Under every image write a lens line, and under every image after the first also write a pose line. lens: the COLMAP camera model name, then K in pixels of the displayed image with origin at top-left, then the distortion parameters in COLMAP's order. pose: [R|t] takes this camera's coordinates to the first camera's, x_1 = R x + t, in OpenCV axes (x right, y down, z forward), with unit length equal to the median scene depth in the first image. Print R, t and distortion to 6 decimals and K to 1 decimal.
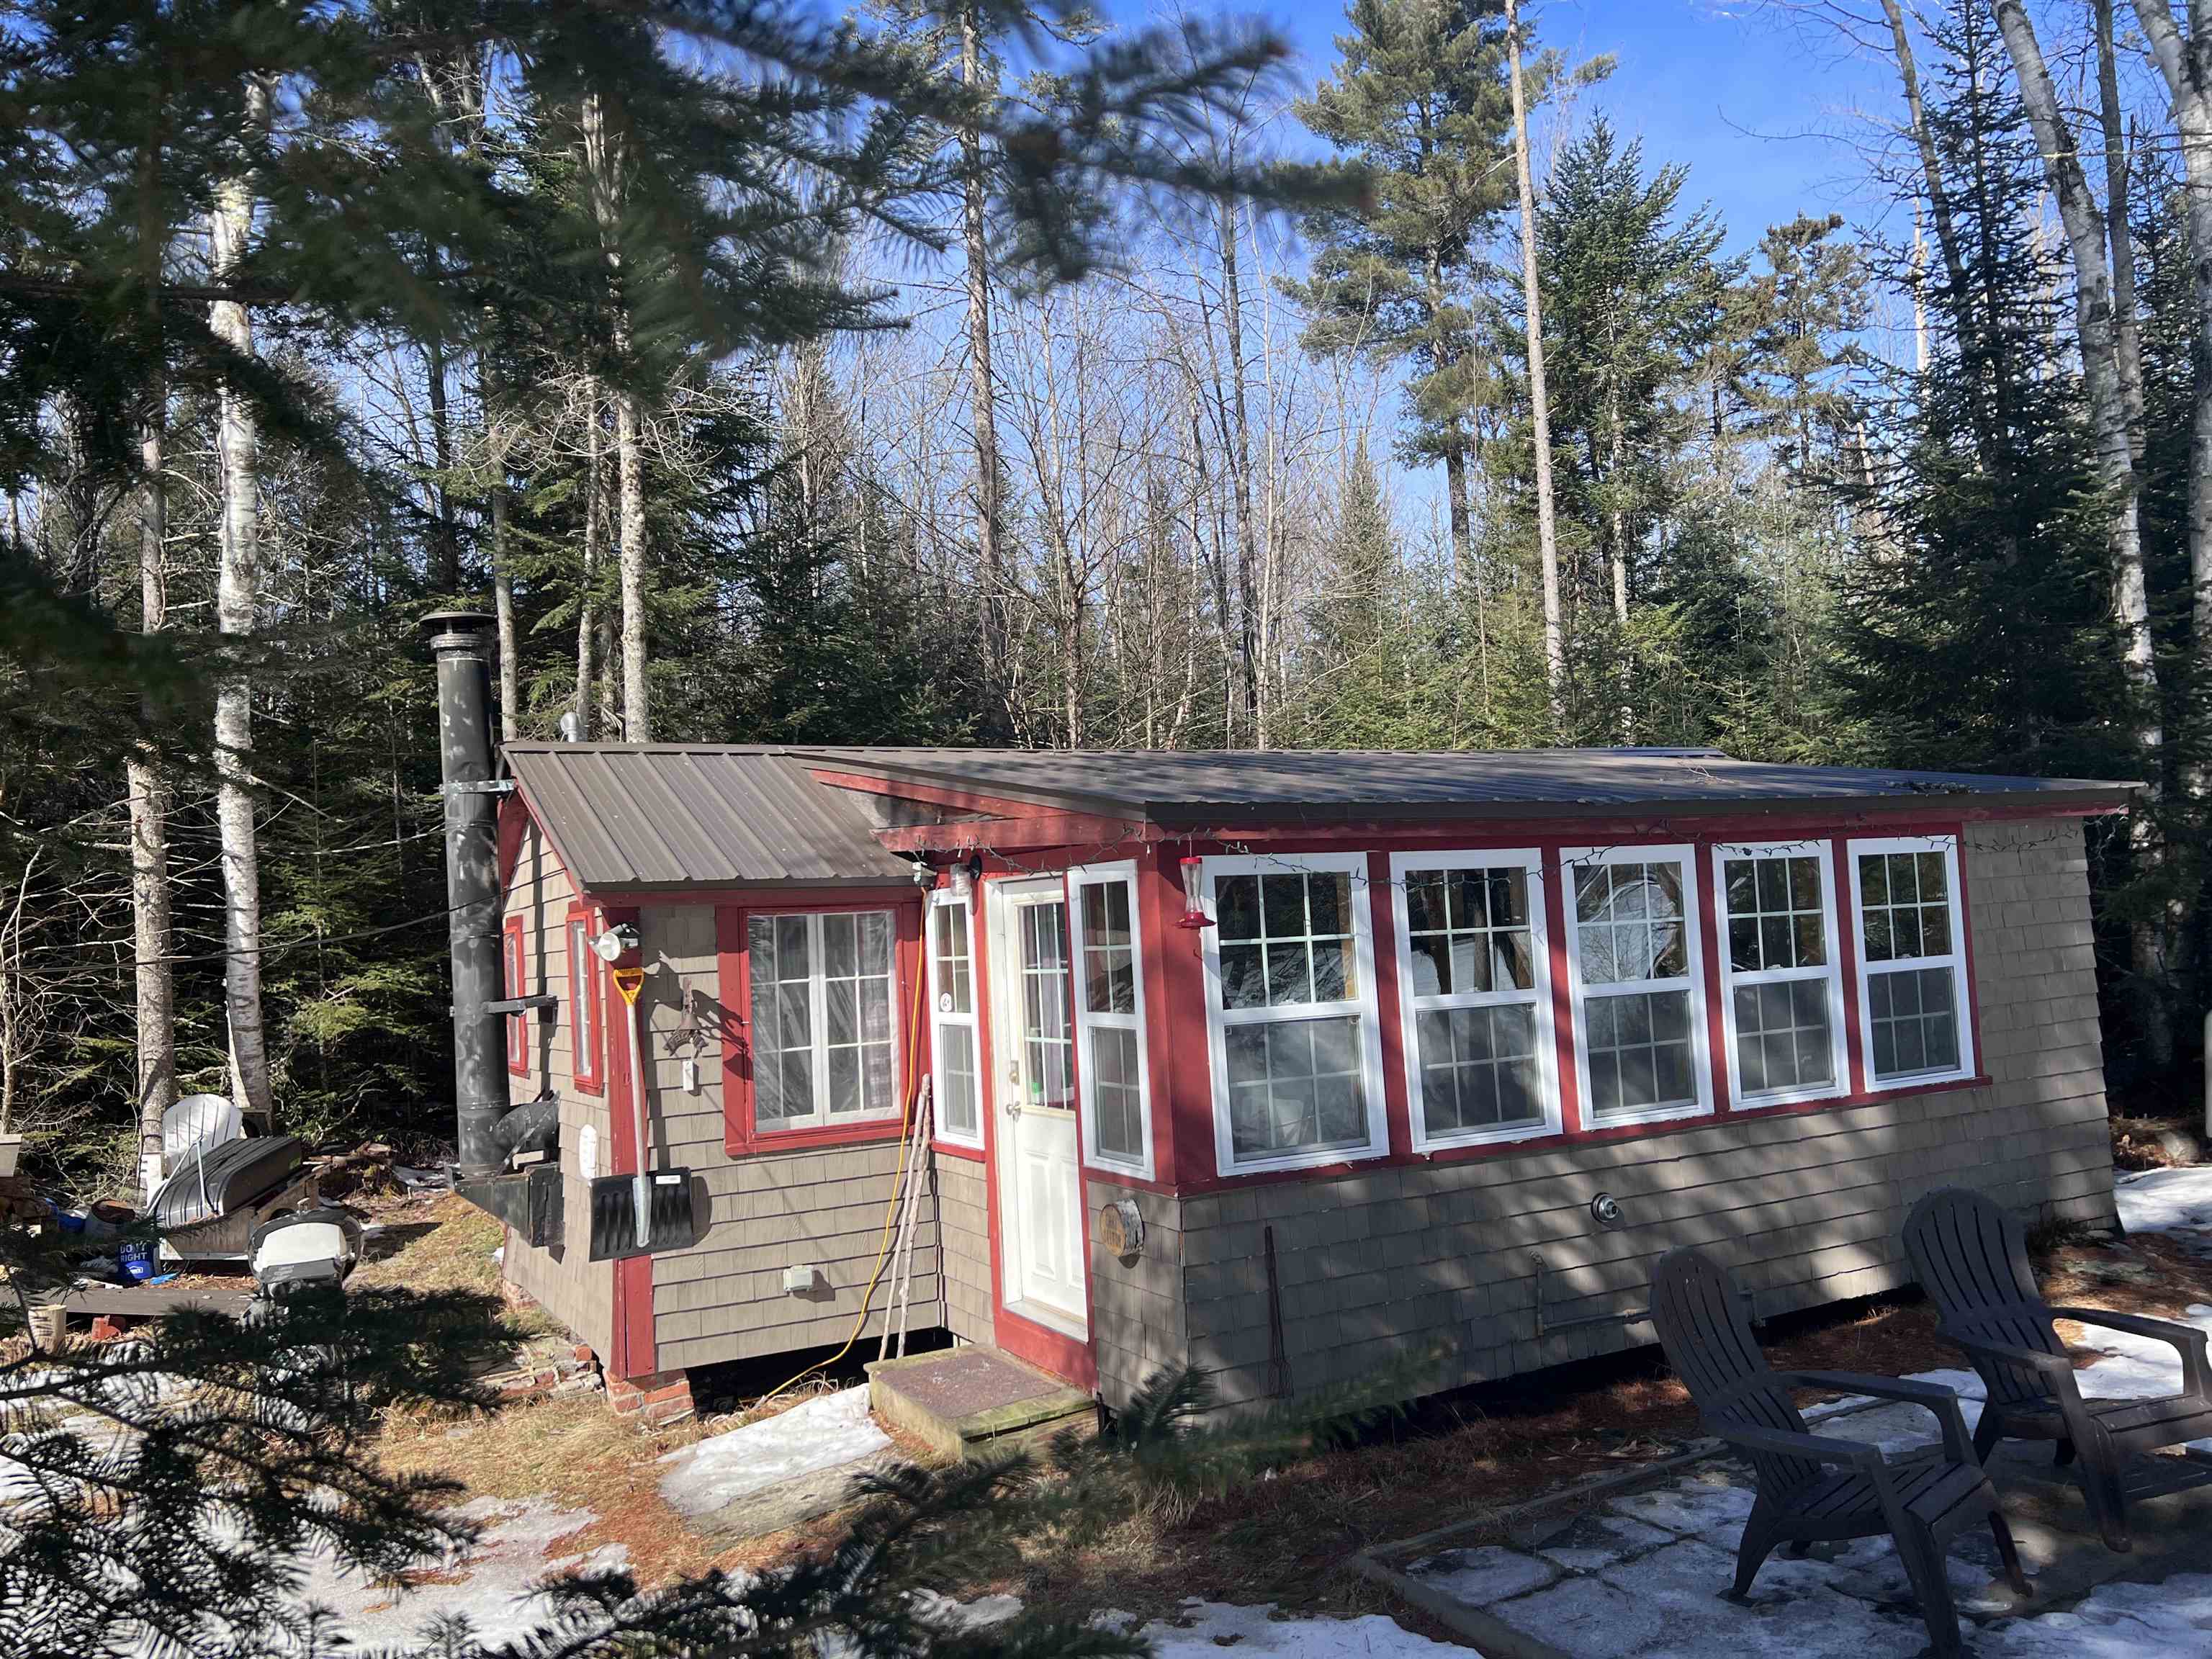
lens RADIAL K [[1652.1, 0, 1122.8], [0, 1652.1, 823.0], [0, 0, 1]] dist [0.073061, -0.089040]
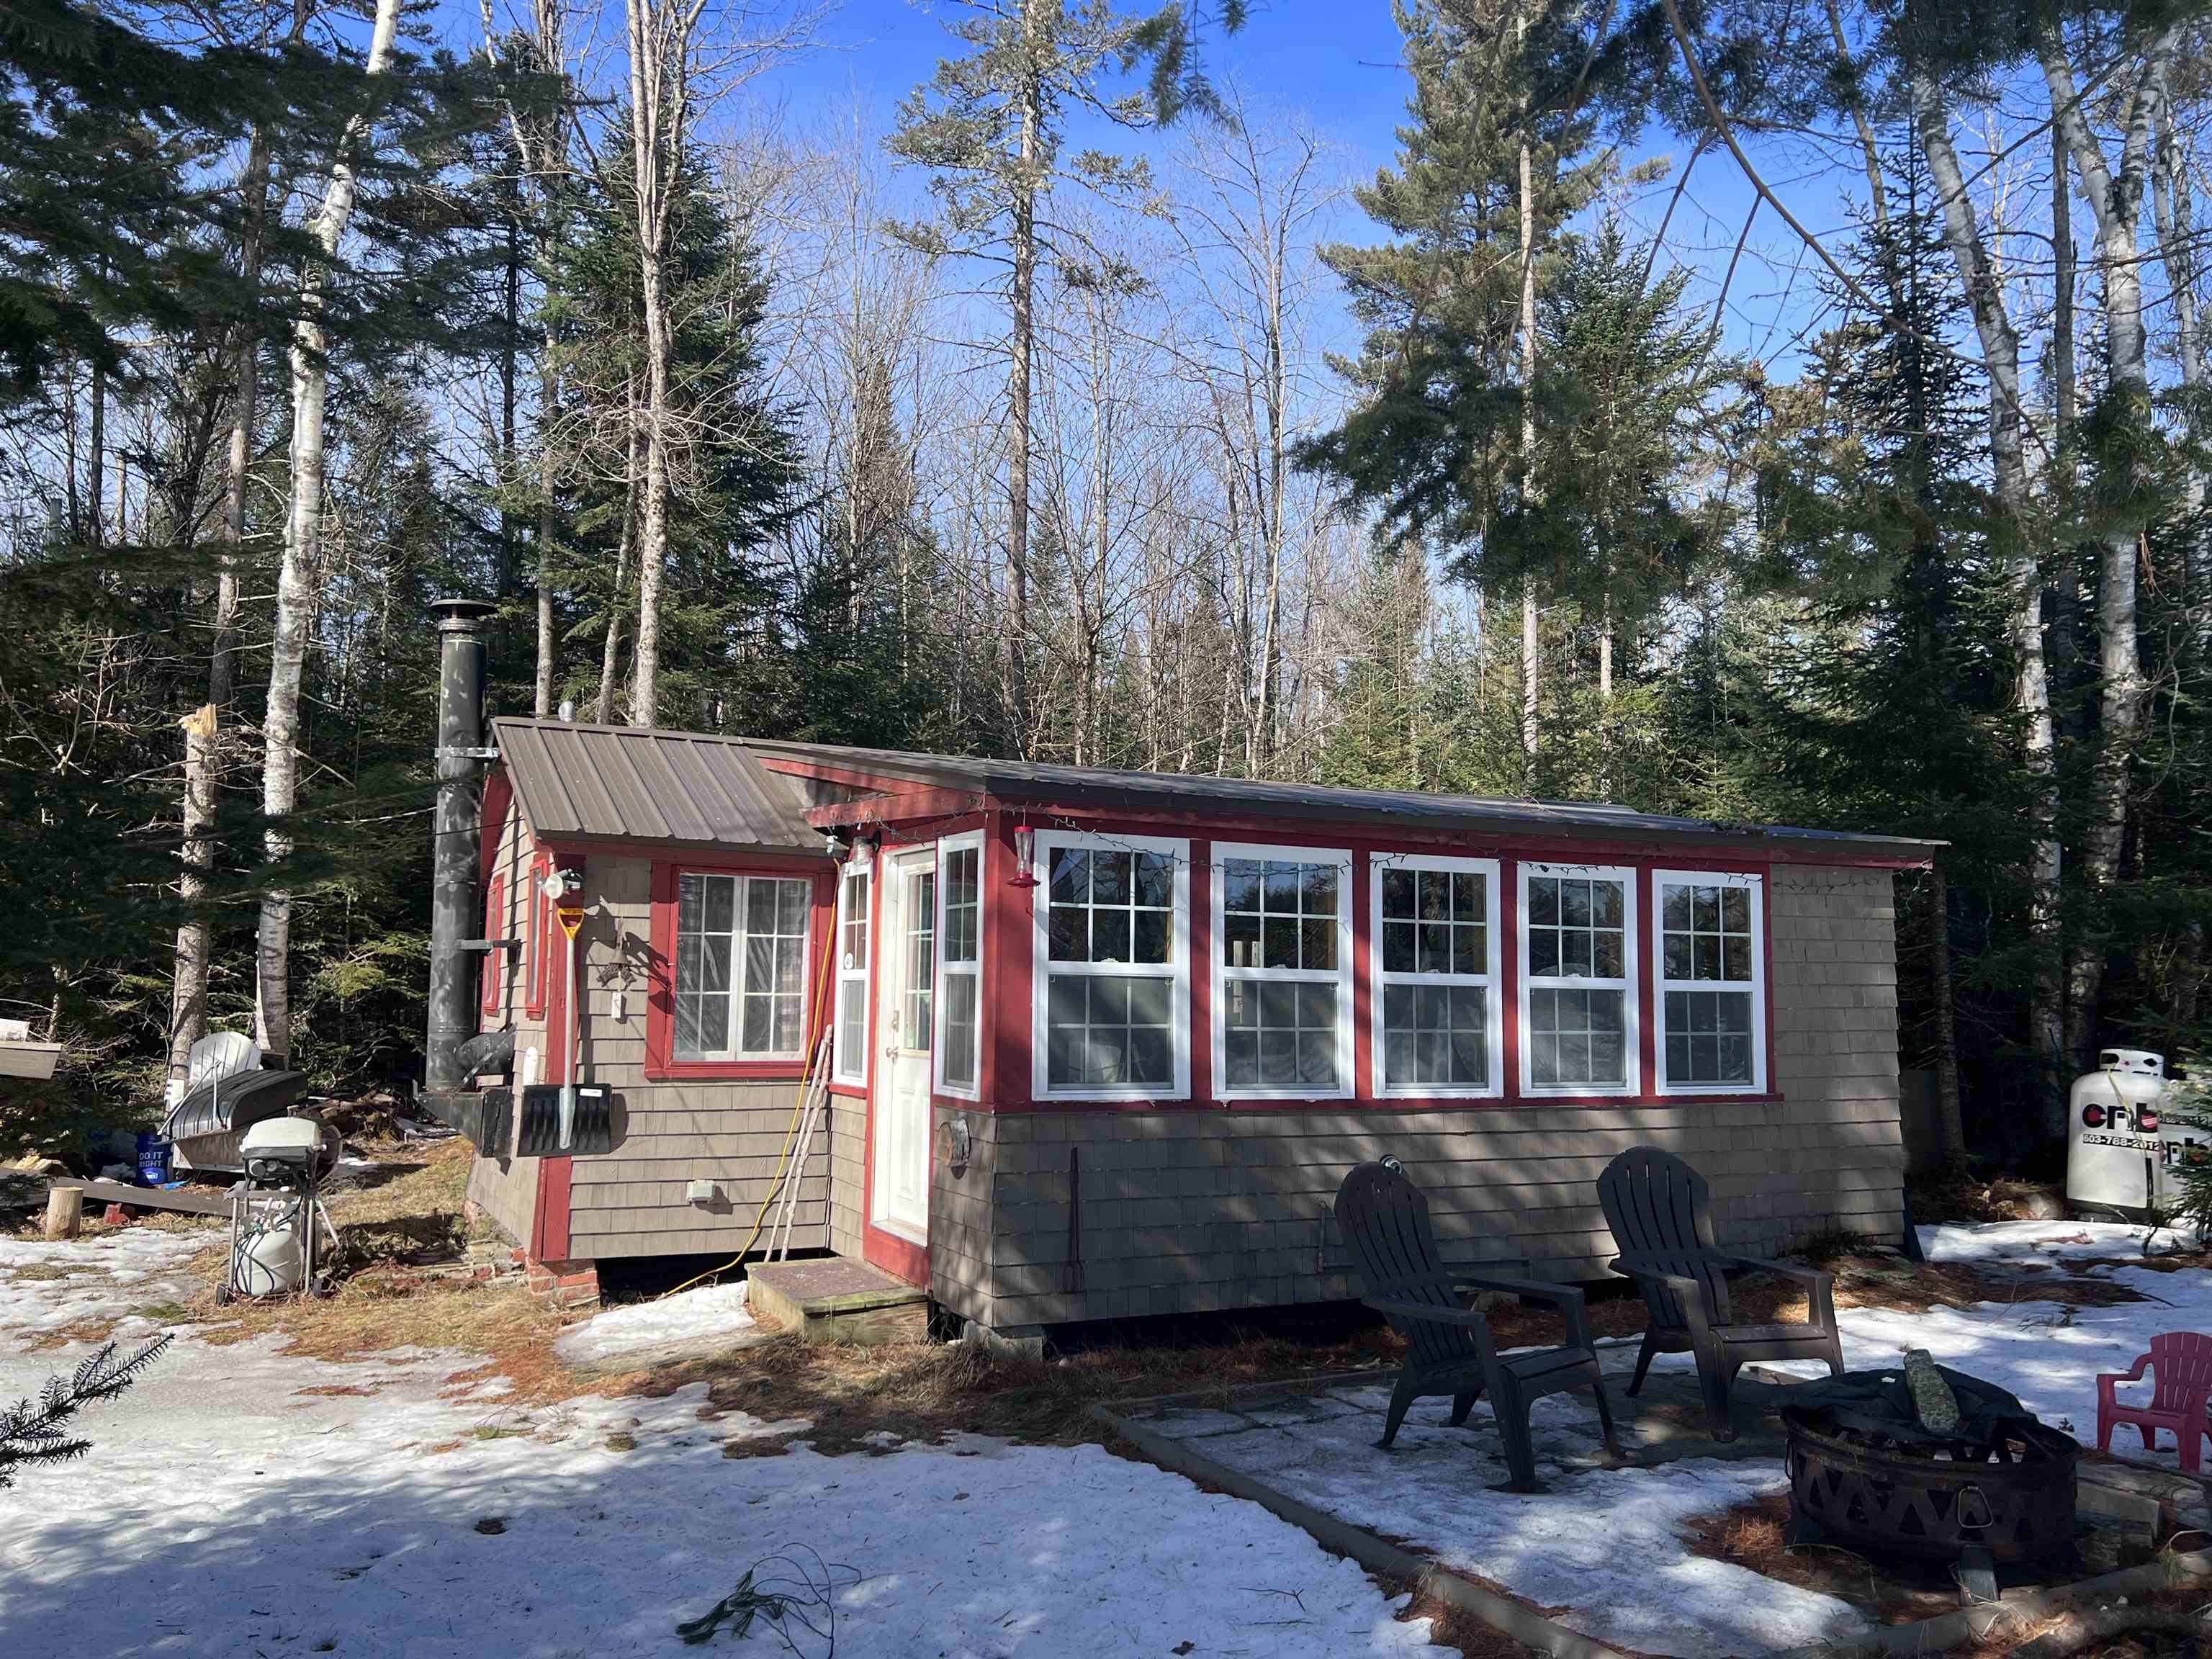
lens RADIAL K [[1652.1, 0, 1107.1], [0, 1652.1, 822.4], [0, 0, 1]] dist [0.073061, -0.089040]
pose [[0.996934, 0.063005, -0.046407, 0.096524], [-0.064699, 0.997257, -0.035964, 0.034851], [0.044014, 0.038856, 0.998275, -0.111592]]
